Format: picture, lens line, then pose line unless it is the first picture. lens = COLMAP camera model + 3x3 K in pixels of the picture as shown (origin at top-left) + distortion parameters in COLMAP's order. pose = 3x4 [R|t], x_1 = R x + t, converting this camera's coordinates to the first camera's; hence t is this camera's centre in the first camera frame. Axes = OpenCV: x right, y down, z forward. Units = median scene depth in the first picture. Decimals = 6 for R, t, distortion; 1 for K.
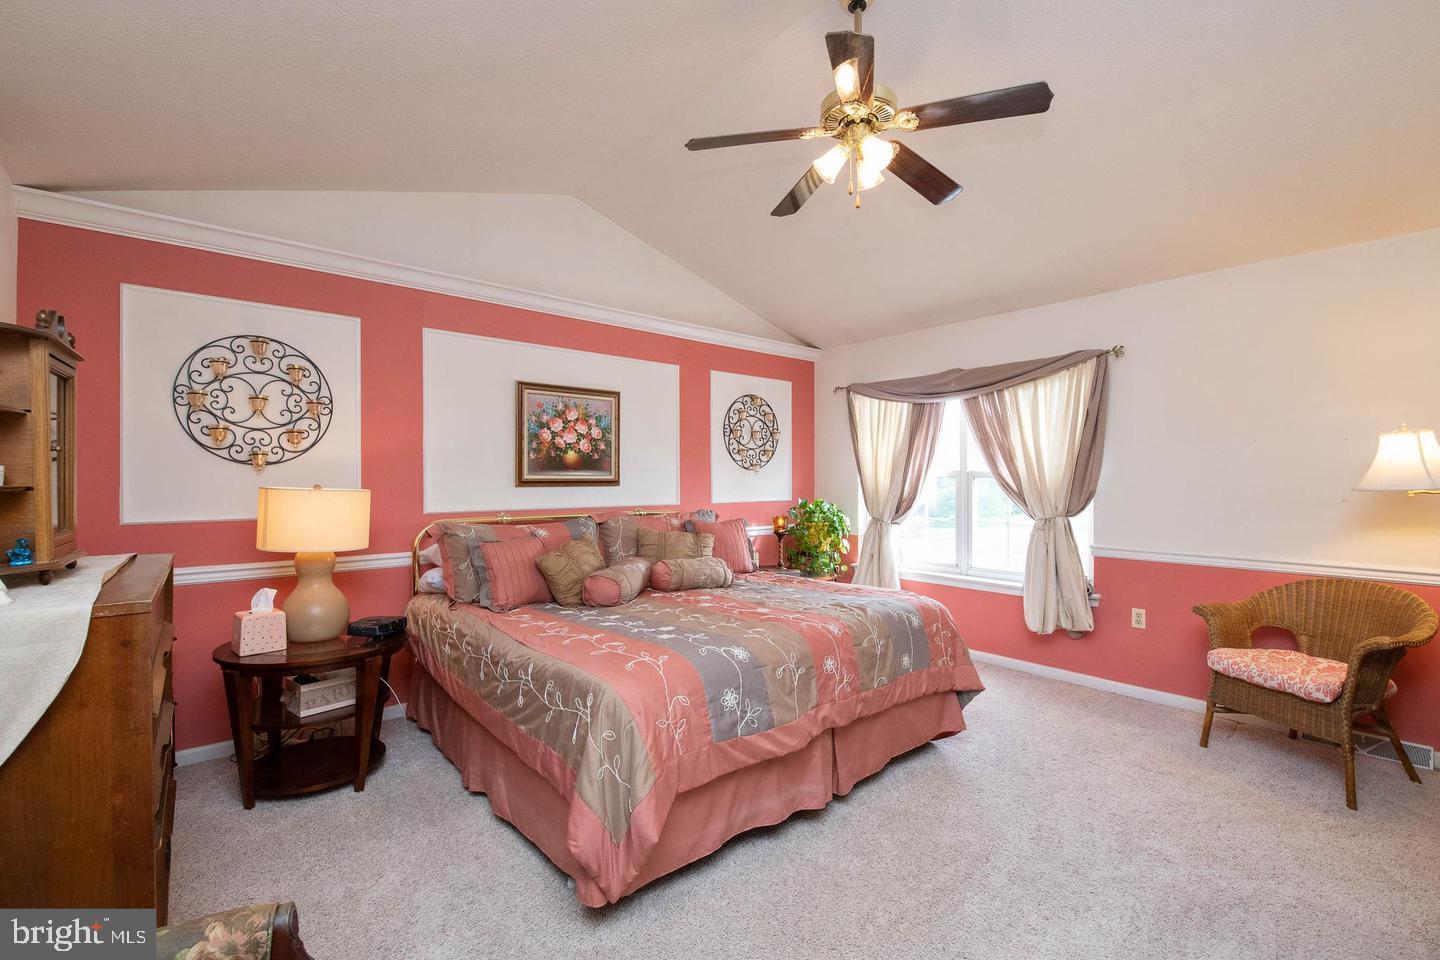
lens RADIAL K [[620.9, 0, 720.0], [0, 620.9, 480.0], [0, 0, 1]] dist [0.001236, 0.000032]
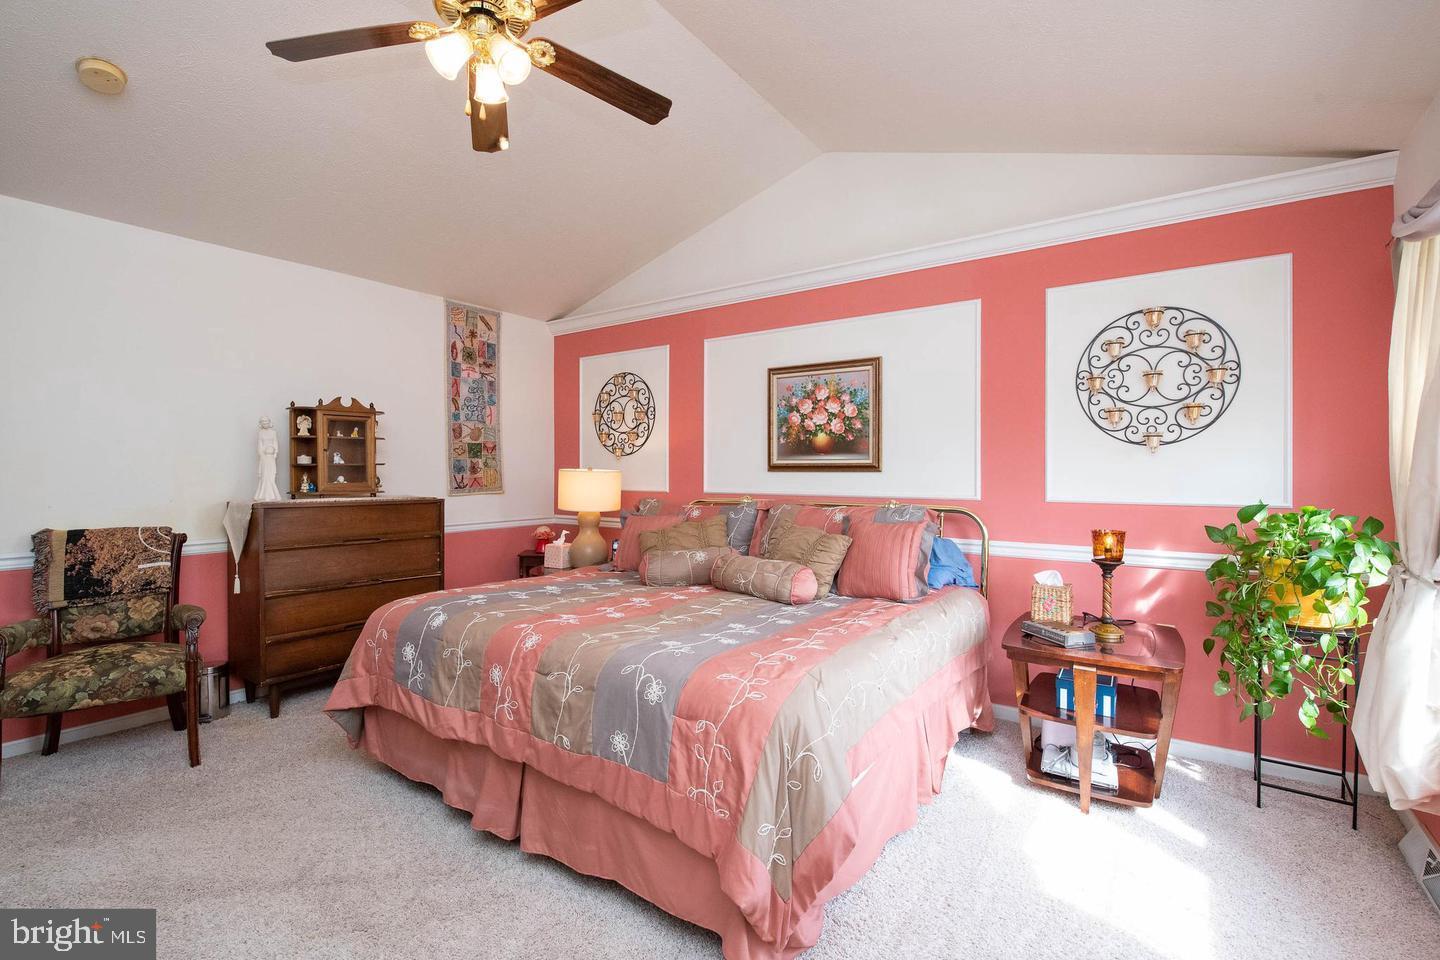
lens RADIAL K [[646.2, 0, 637.2], [0, 646.2, 468.5], [0, 0, 1]] dist [0.001749, 0.000182]
pose [[0.191222, 0.005974, -0.981529, 0.624039], [0.004603, 0.999965, 0.006983, -0.002284], [0.981536, -0.005853, 0.191188, 0.531918]]
